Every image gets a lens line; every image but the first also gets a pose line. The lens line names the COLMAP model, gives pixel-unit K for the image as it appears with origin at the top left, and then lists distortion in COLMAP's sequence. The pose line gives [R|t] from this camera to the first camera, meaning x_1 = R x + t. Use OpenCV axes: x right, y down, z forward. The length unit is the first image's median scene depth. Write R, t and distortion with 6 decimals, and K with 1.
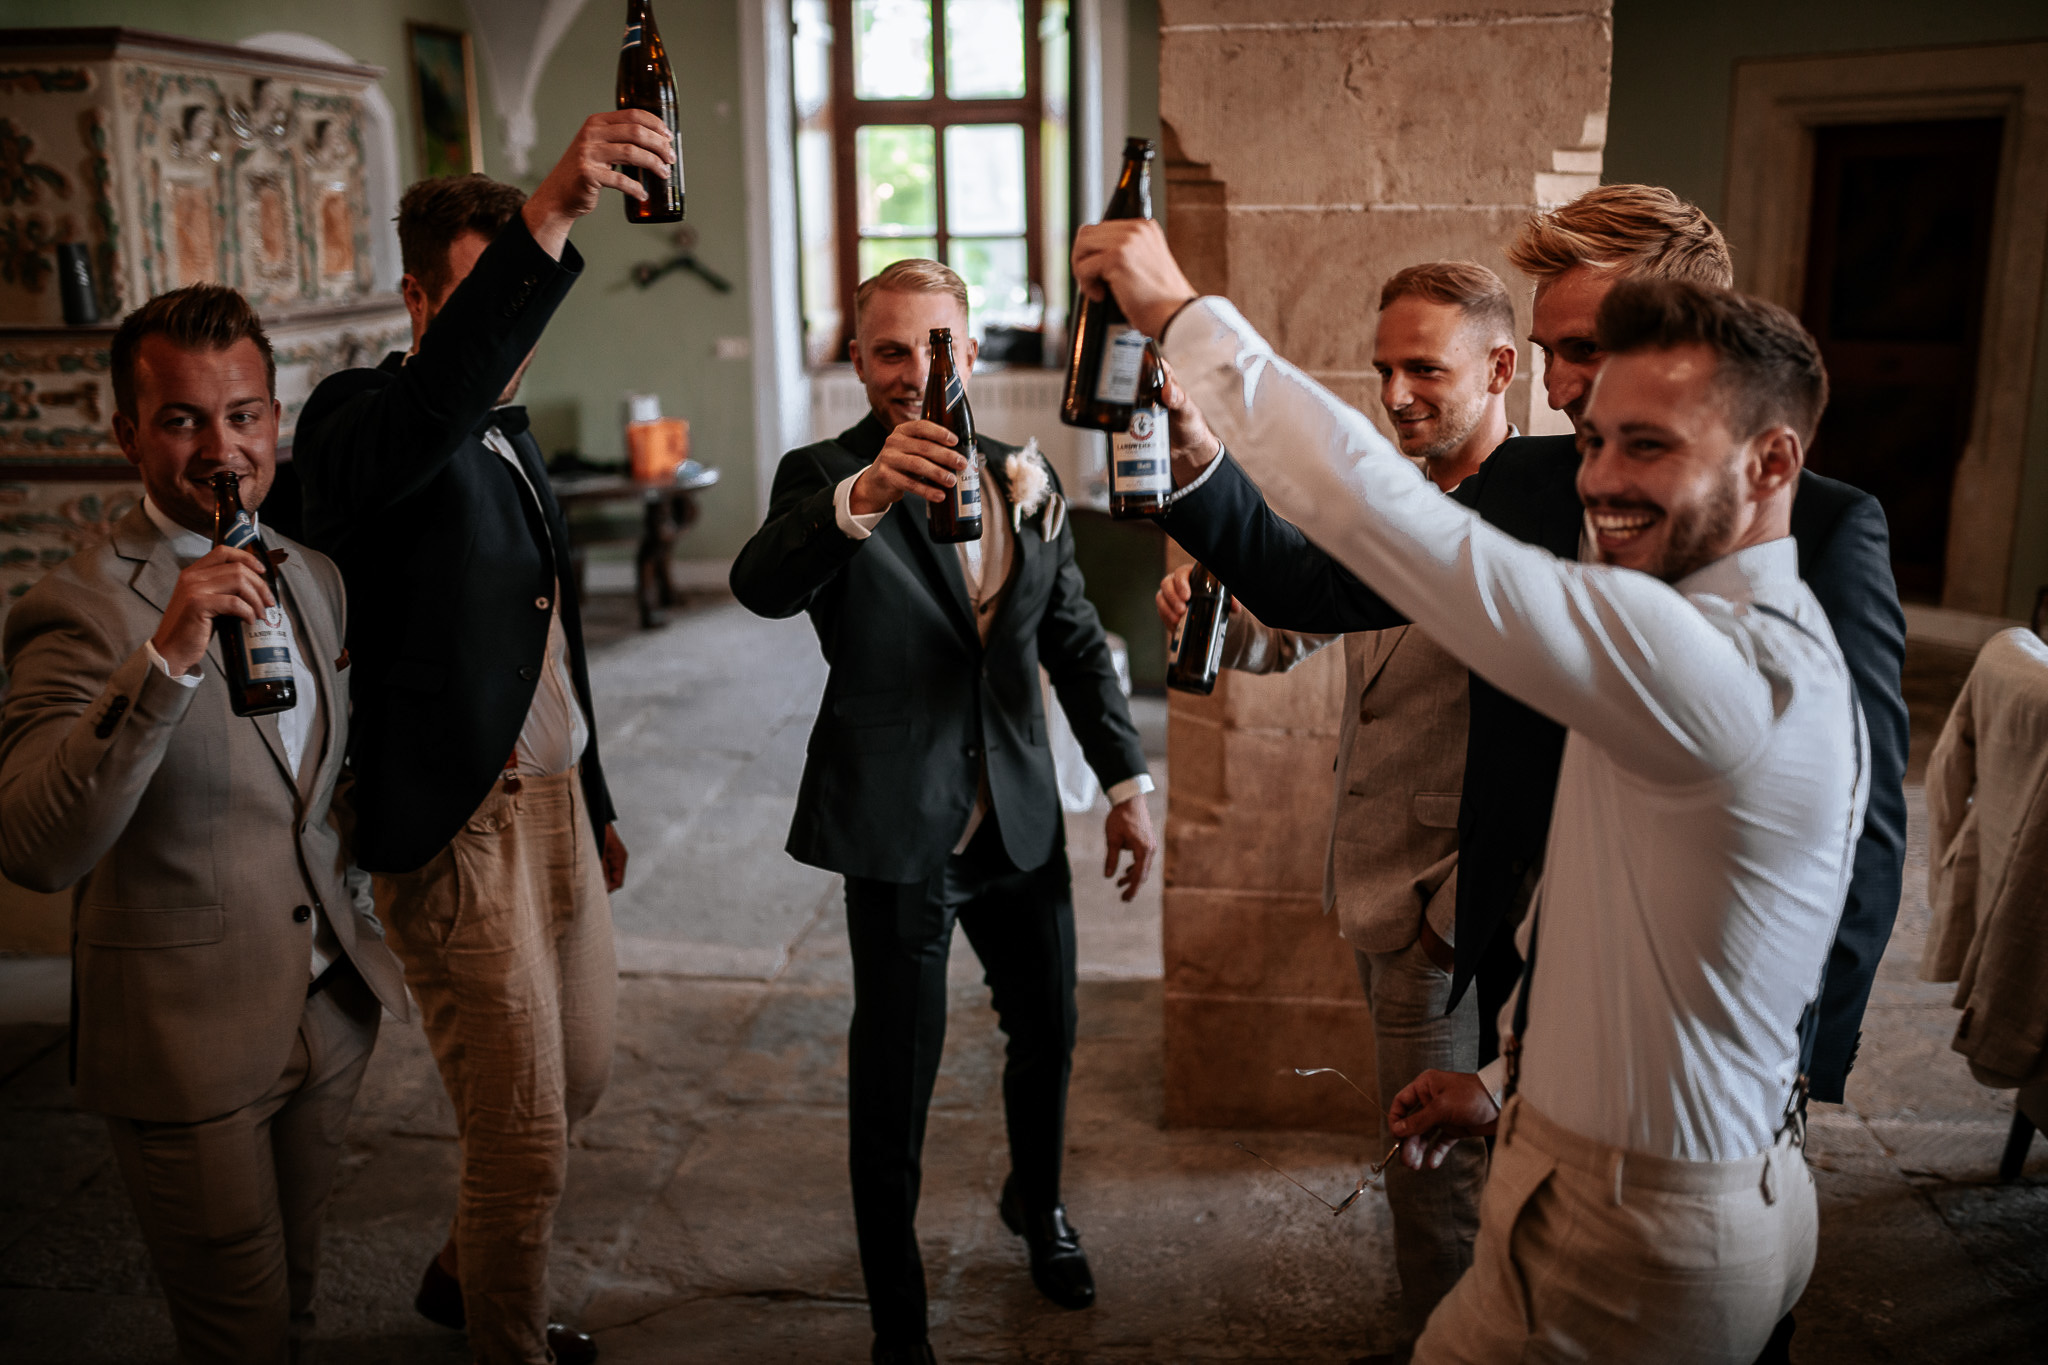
lens RADIAL K [[1992.8, 0, 1021.9], [0, 1992.8, 681.7], [0, 0, 1]] dist [0.009328, 0.000000]
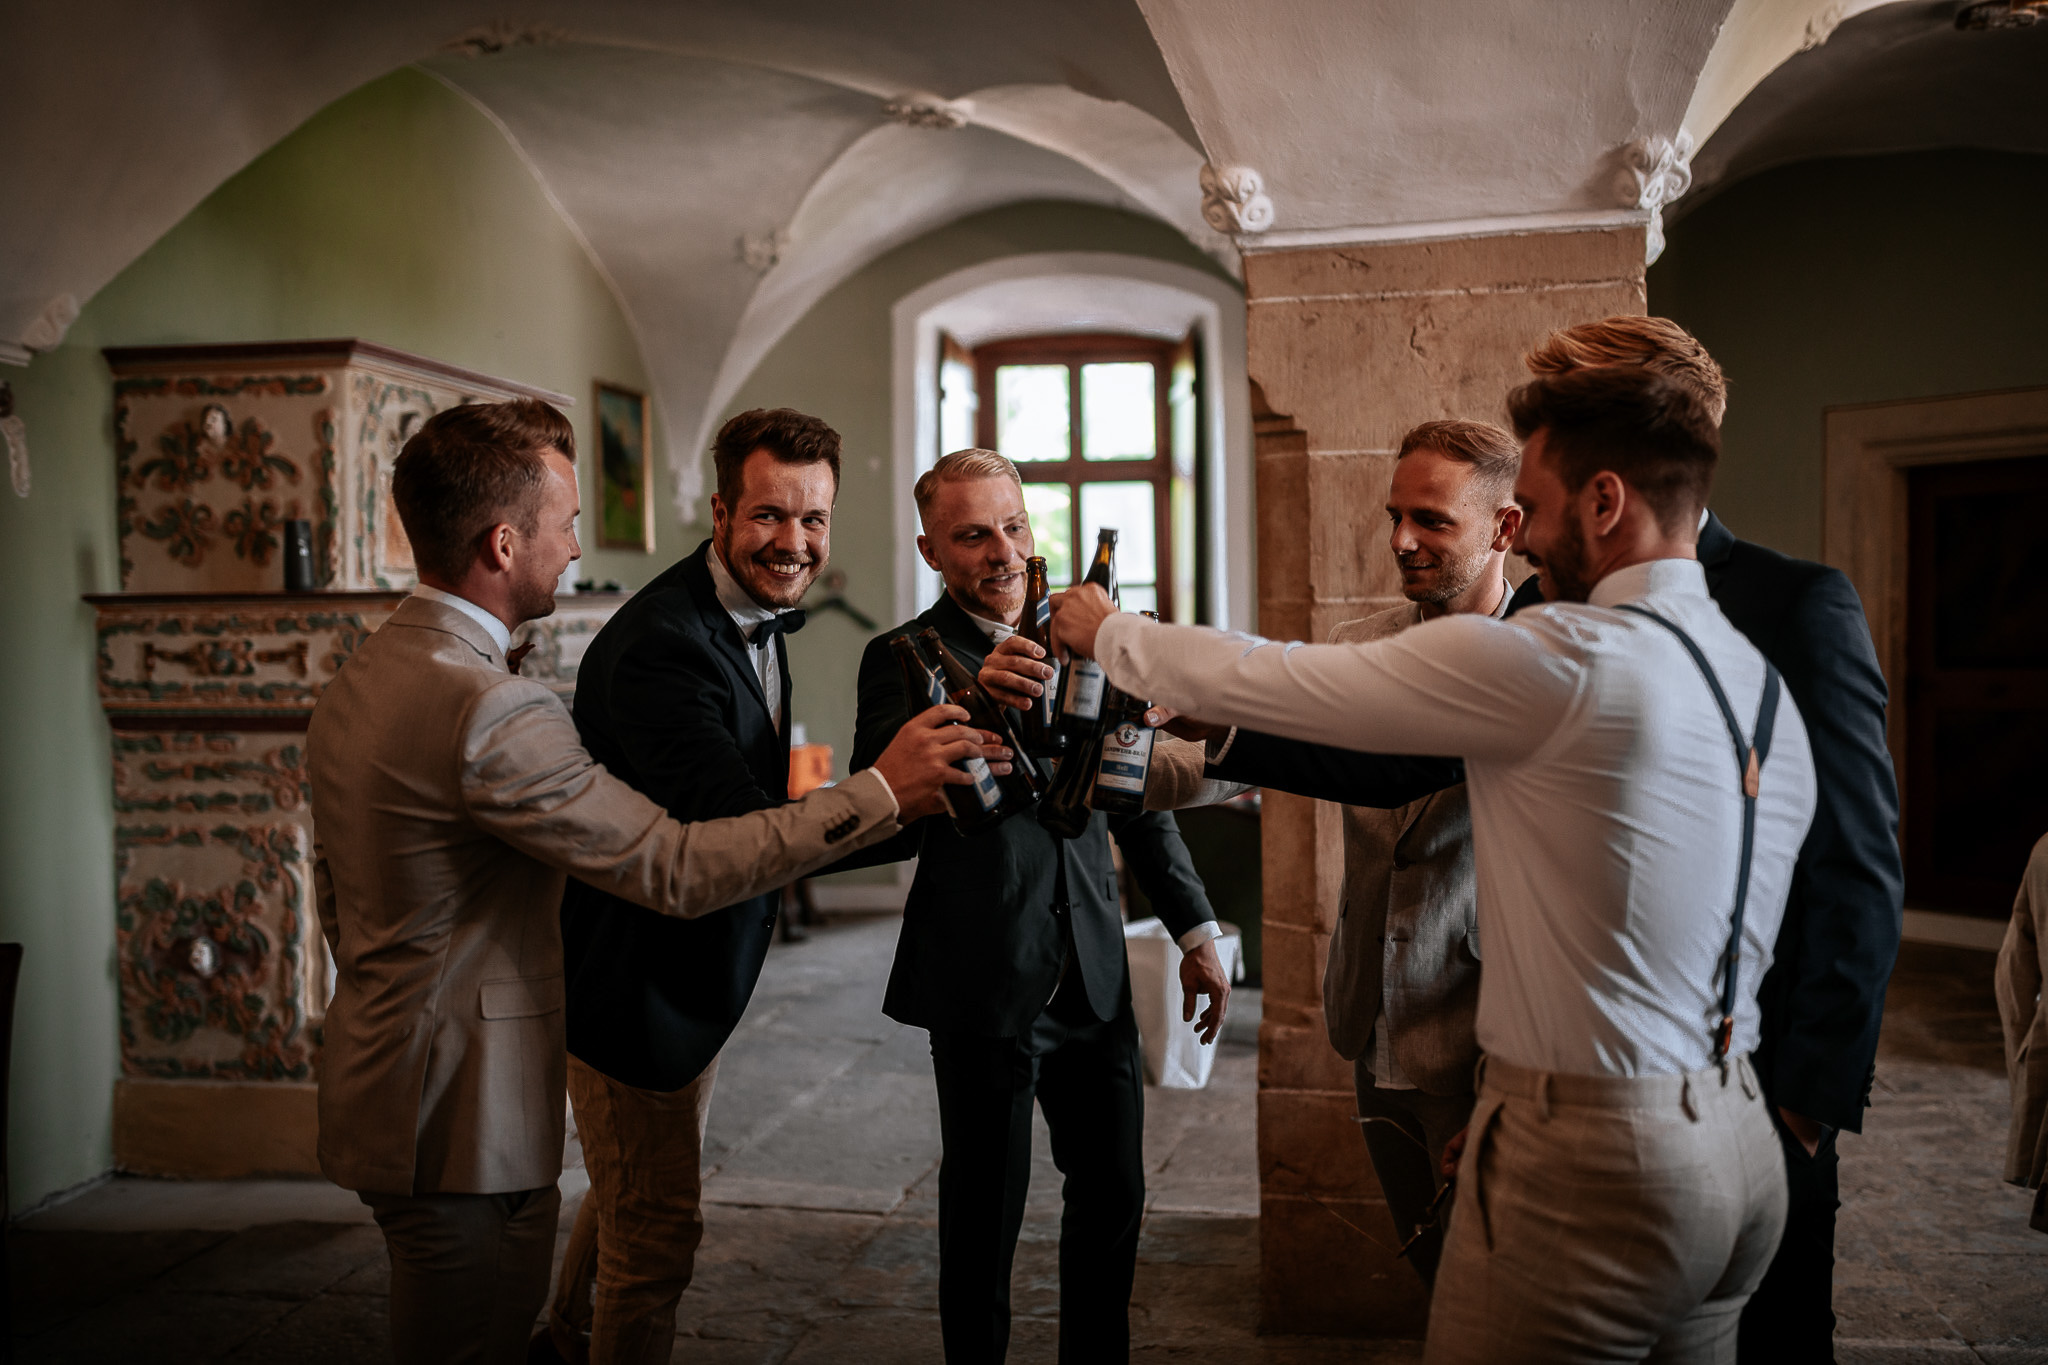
lens RADIAL K [[1992.8, 0, 1025.2], [0, 1992.8, 683.6], [0, 0, 1]] dist [0.009328, 0.000000]
pose [[0.997415, 0.003450, -0.071767, 0.020323], [-0.017781, 0.979629, -0.200028, 0.094013], [0.069615, 0.200787, 0.977158, -0.064824]]
